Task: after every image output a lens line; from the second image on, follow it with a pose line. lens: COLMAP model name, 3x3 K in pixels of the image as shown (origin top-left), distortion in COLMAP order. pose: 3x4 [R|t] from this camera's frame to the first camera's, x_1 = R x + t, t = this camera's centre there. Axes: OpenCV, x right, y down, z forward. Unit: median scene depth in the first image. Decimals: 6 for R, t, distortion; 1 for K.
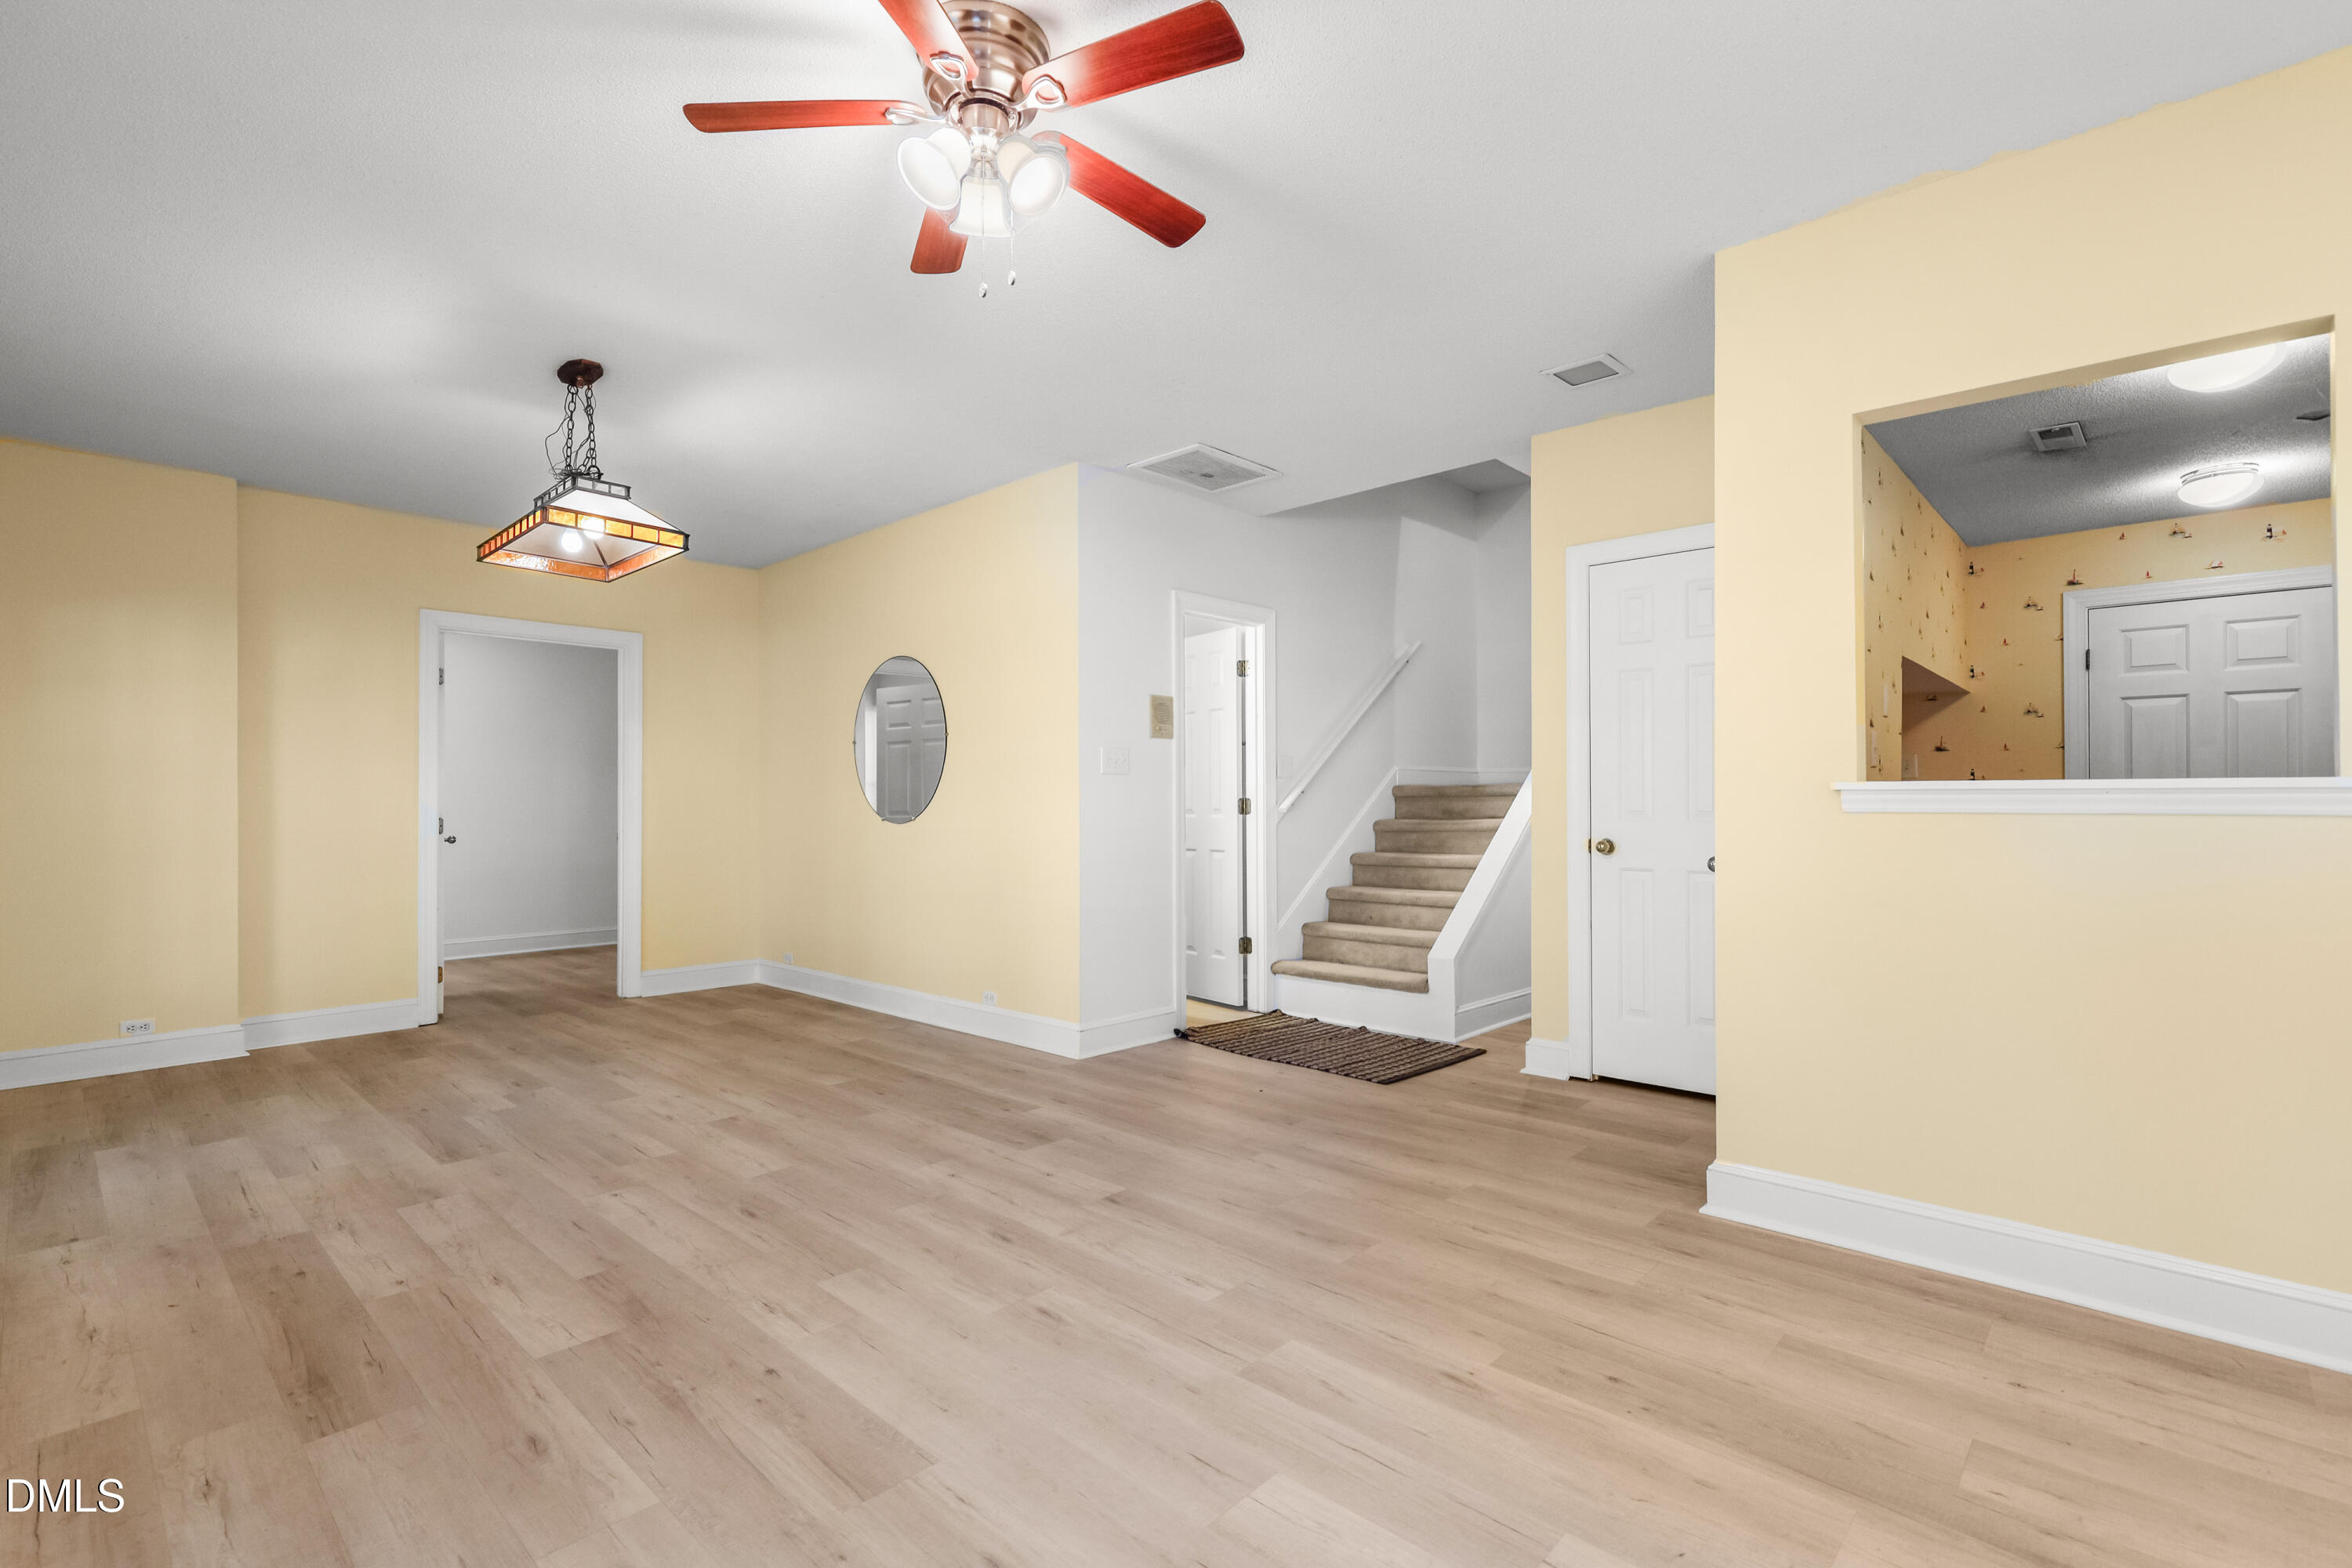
lens RADIAL K [[1072.9, 0, 1183.2], [0, 1072.9, 791.8], [0, 0, 1]] dist [0.003885, -0.001001]
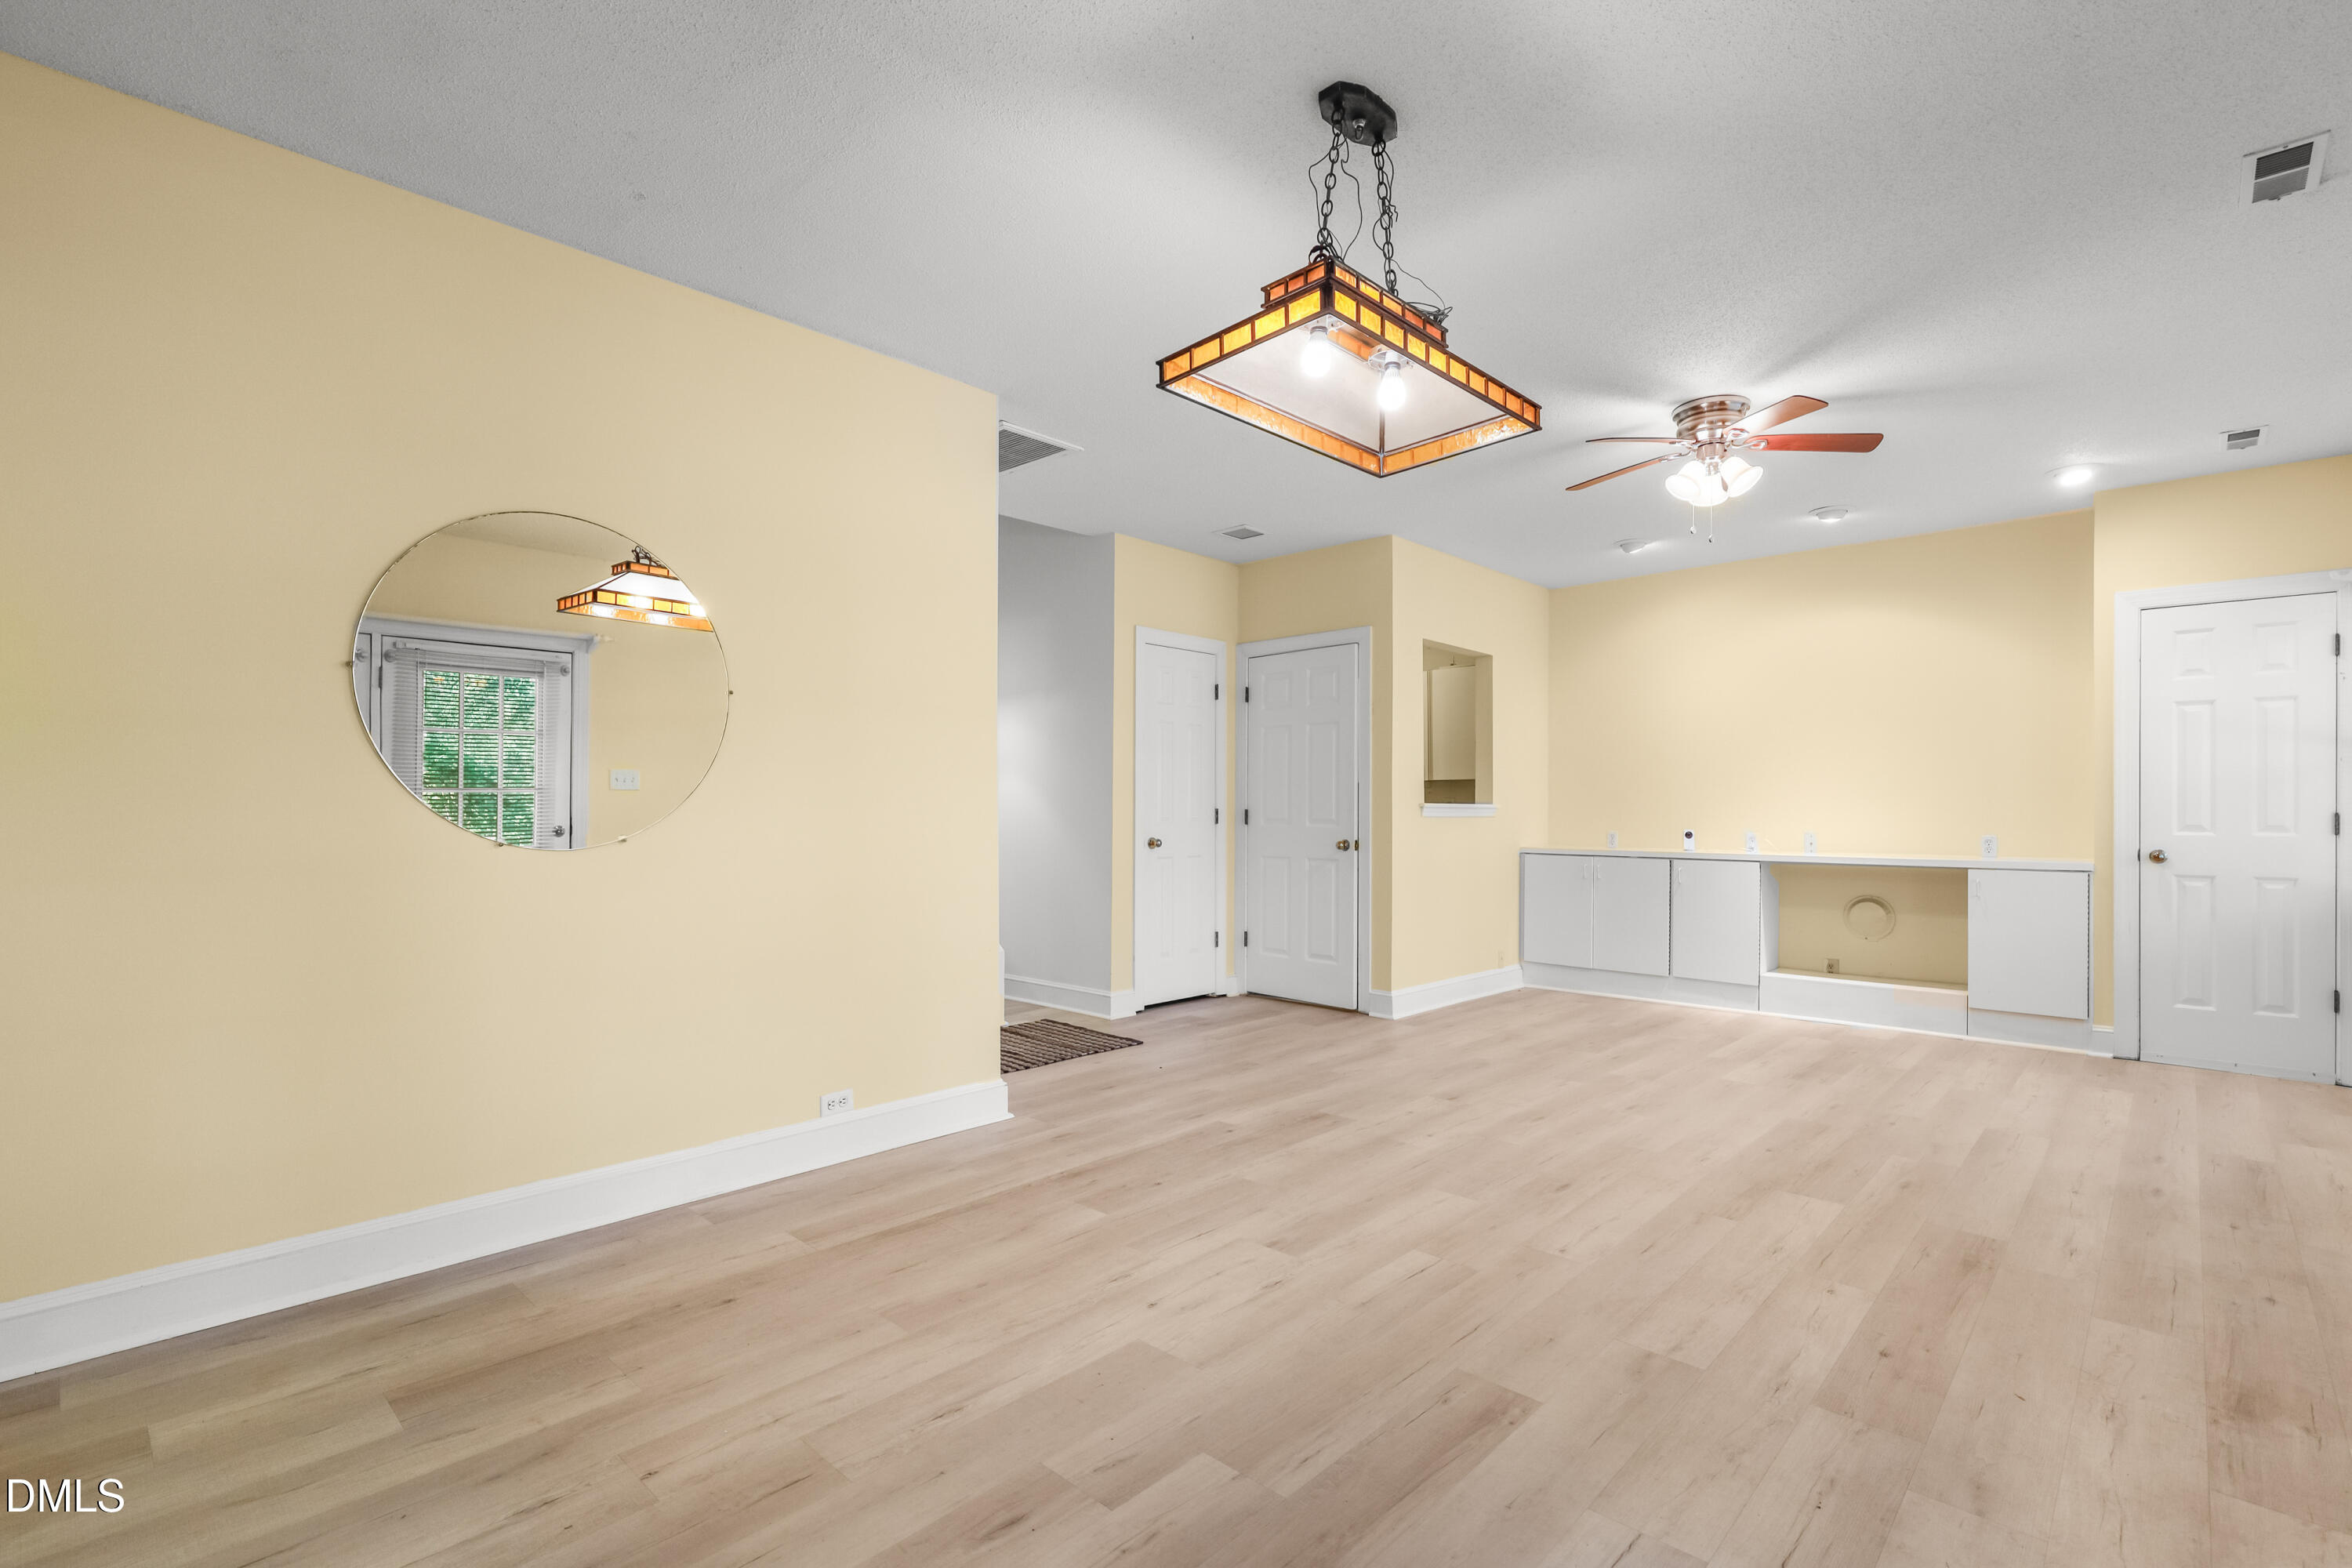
lens RADIAL K [[1072.9, 0, 1187.1], [0, 1072.9, 803.9], [0, 0, 1]] dist [0.003885, -0.001001]
pose [[-0.000669, 0.011763, 0.999931, -1.701354], [-0.011667, 0.999863, -0.011770, 0.025851], [-0.999932, -0.011674, -0.000532, 1.578863]]
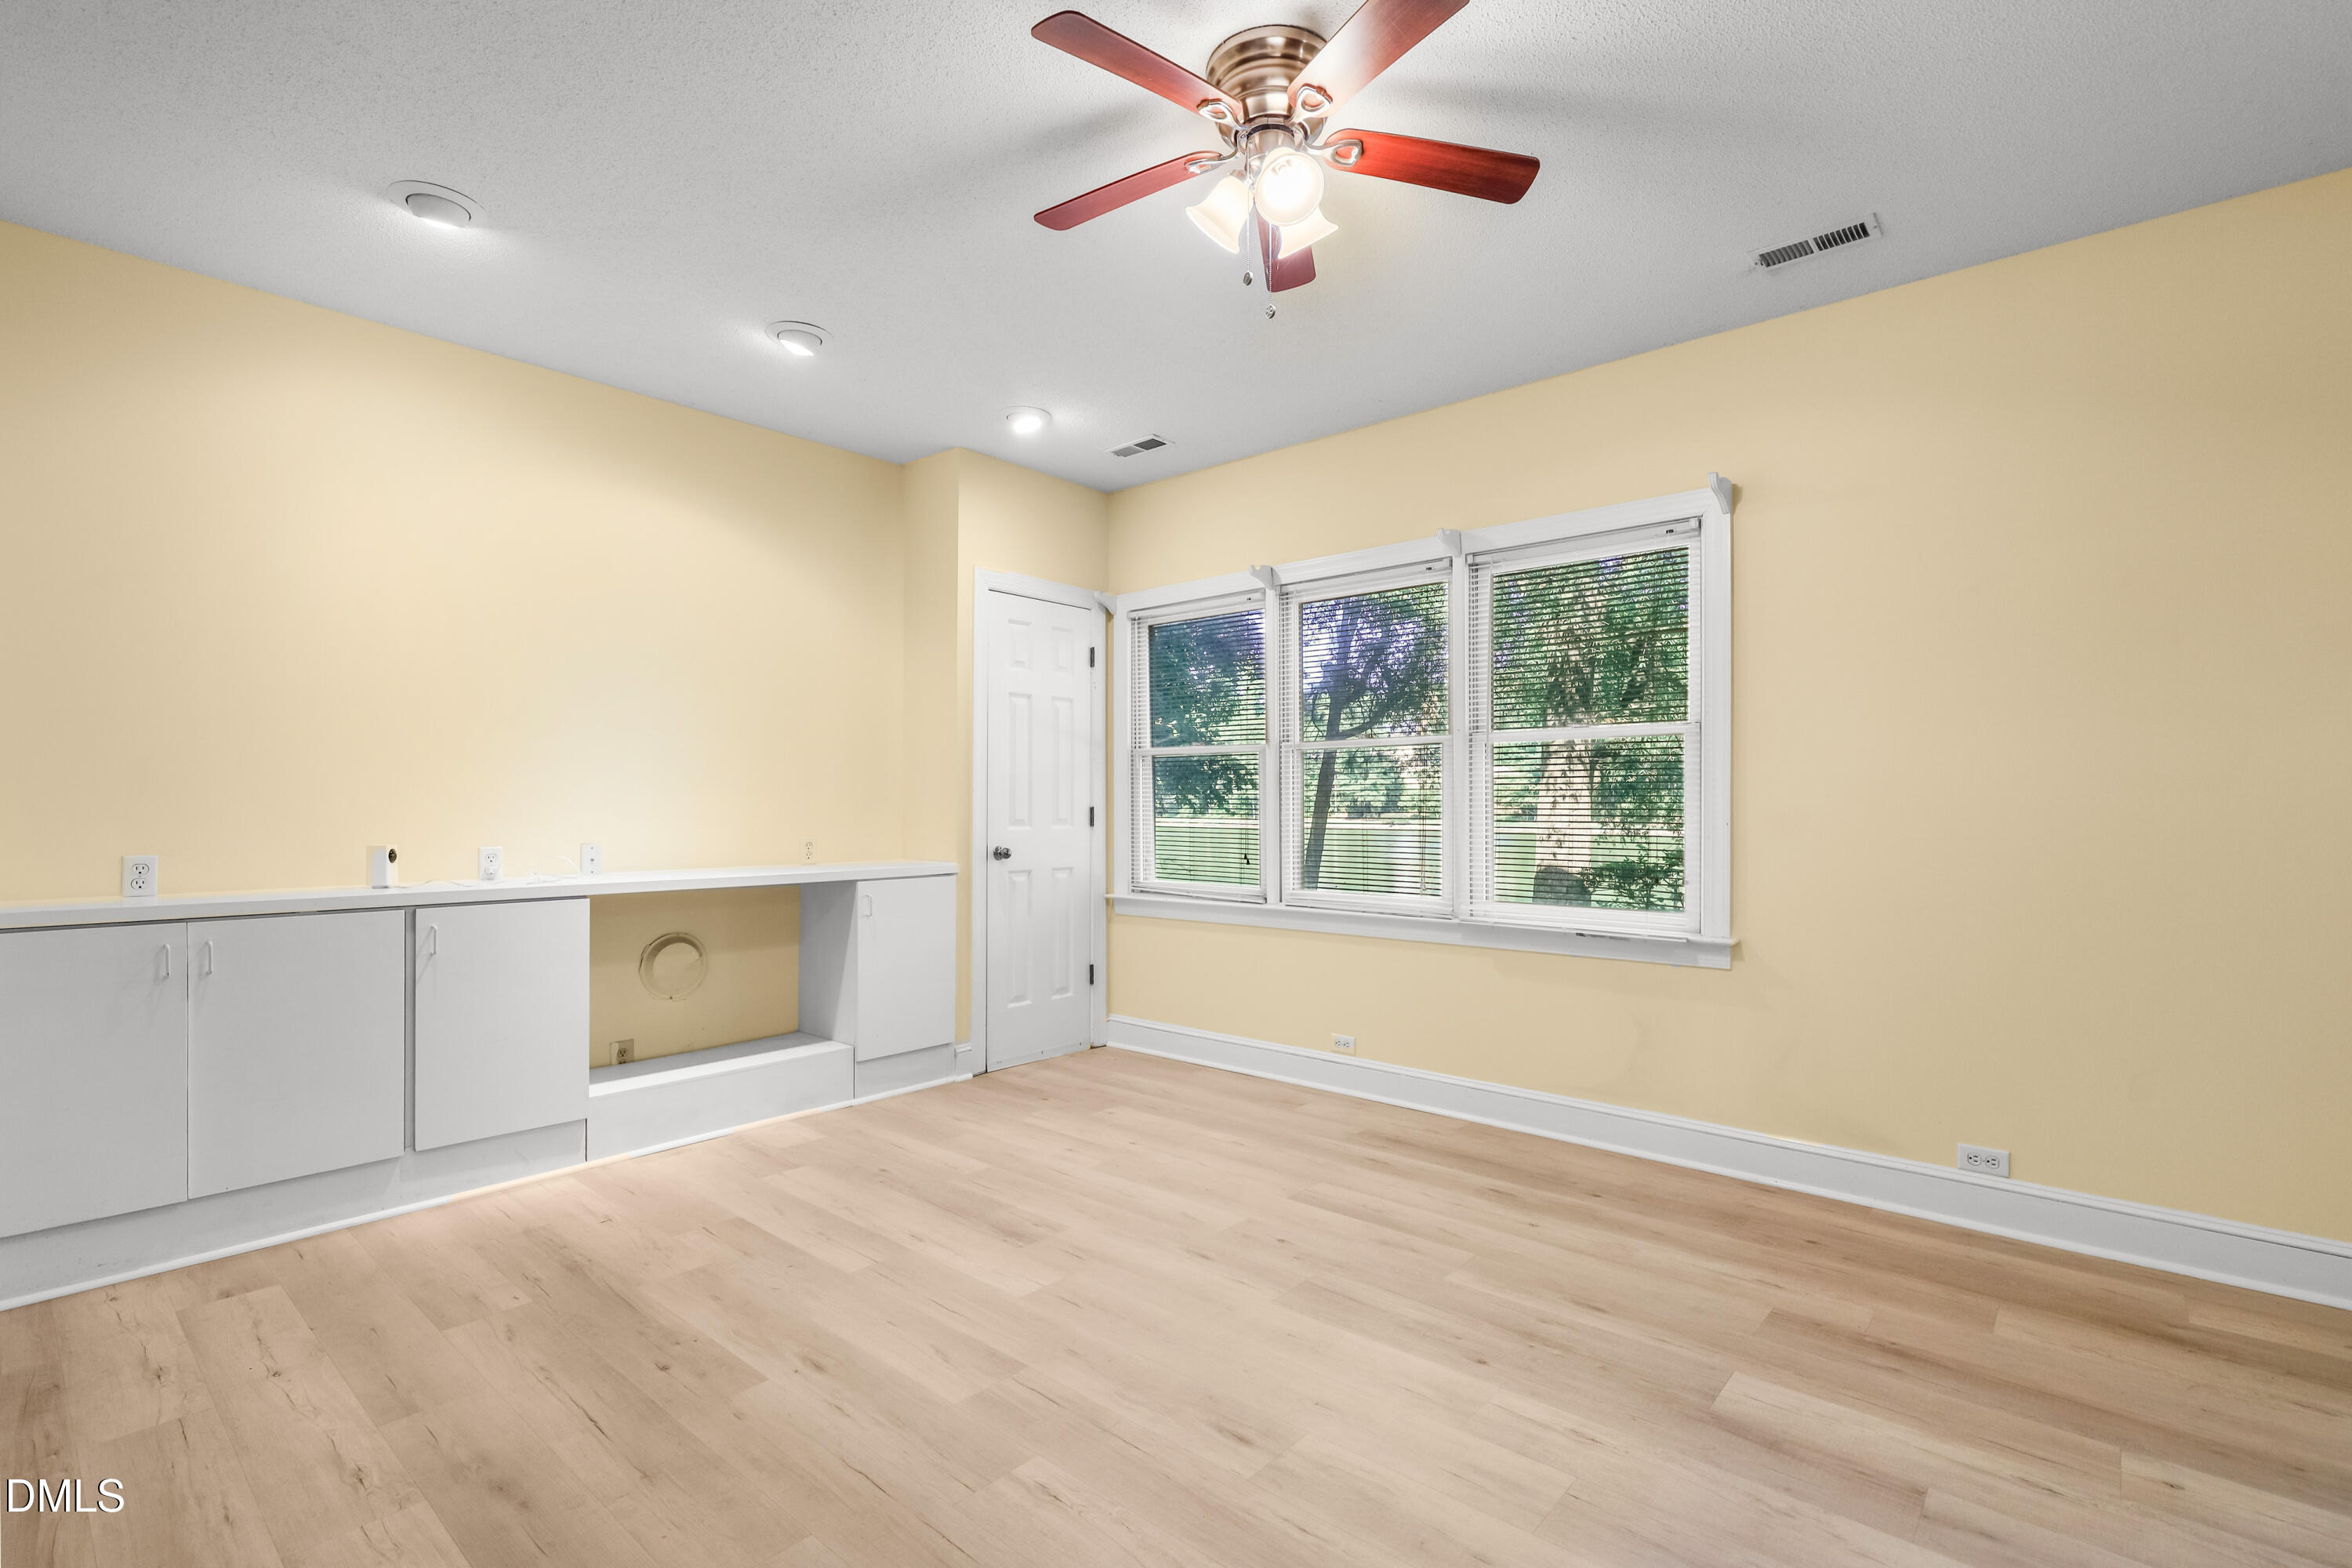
lens RADIAL K [[1072.9, 0, 1184.3], [0, 1072.9, 802.1], [0, 0, 1]] dist [0.003885, -0.001001]
pose [[-0.999484, 0.005073, -0.031729, -0.058105], [0.005399, 0.999934, -0.010184, 0.010921], [0.031675, -0.010350, -0.999445, 1.671687]]
